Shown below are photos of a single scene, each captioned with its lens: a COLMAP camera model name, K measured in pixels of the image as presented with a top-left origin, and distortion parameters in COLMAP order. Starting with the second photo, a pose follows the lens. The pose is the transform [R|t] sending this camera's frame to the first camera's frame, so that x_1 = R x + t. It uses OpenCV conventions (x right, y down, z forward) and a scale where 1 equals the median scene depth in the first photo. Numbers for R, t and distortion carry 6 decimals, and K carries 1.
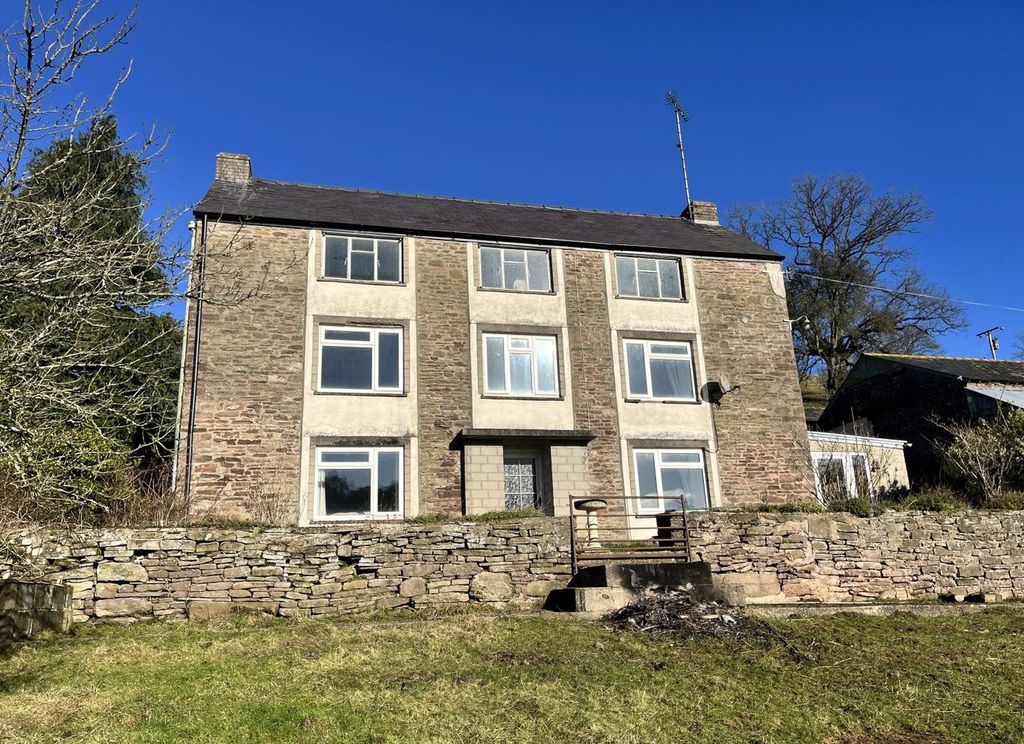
lens RADIAL K [[868.4, 0, 510.8], [0, 868.4, 370.9], [0, 0, 1]] dist [0.074176, 0.002372]
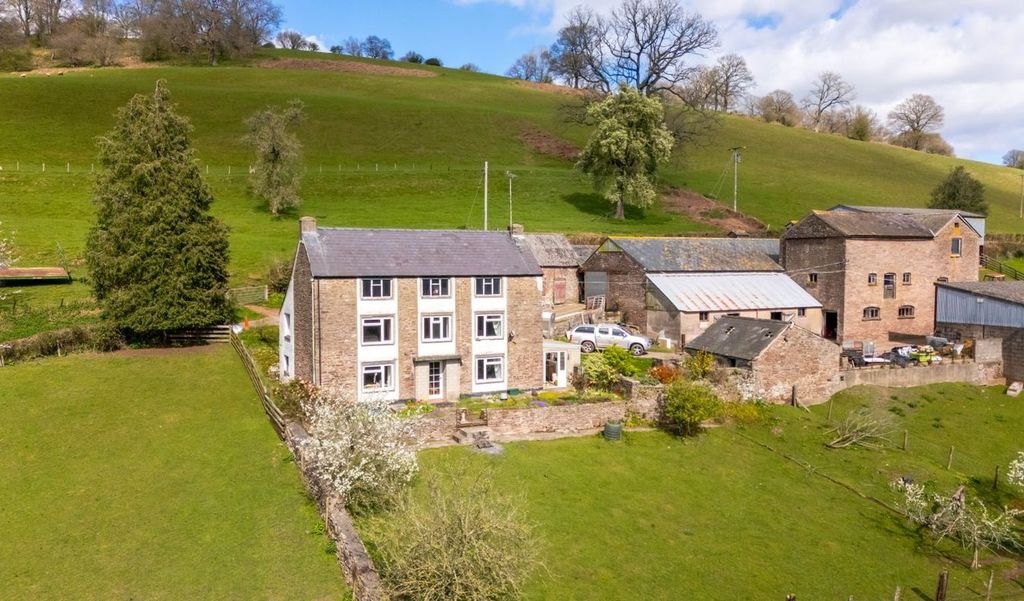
lens RADIAL K [[757.6, 0, 514.2], [0, 757.6, 303.6], [0, 0, 1]] dist [0.058824, 0.001885]
pose [[0.984960, 0.035422, 0.169110, -0.153381], [-0.091584, 0.936983, 0.337158, -0.904836], [-0.146511, -0.347576, 0.926135, -1.178656]]
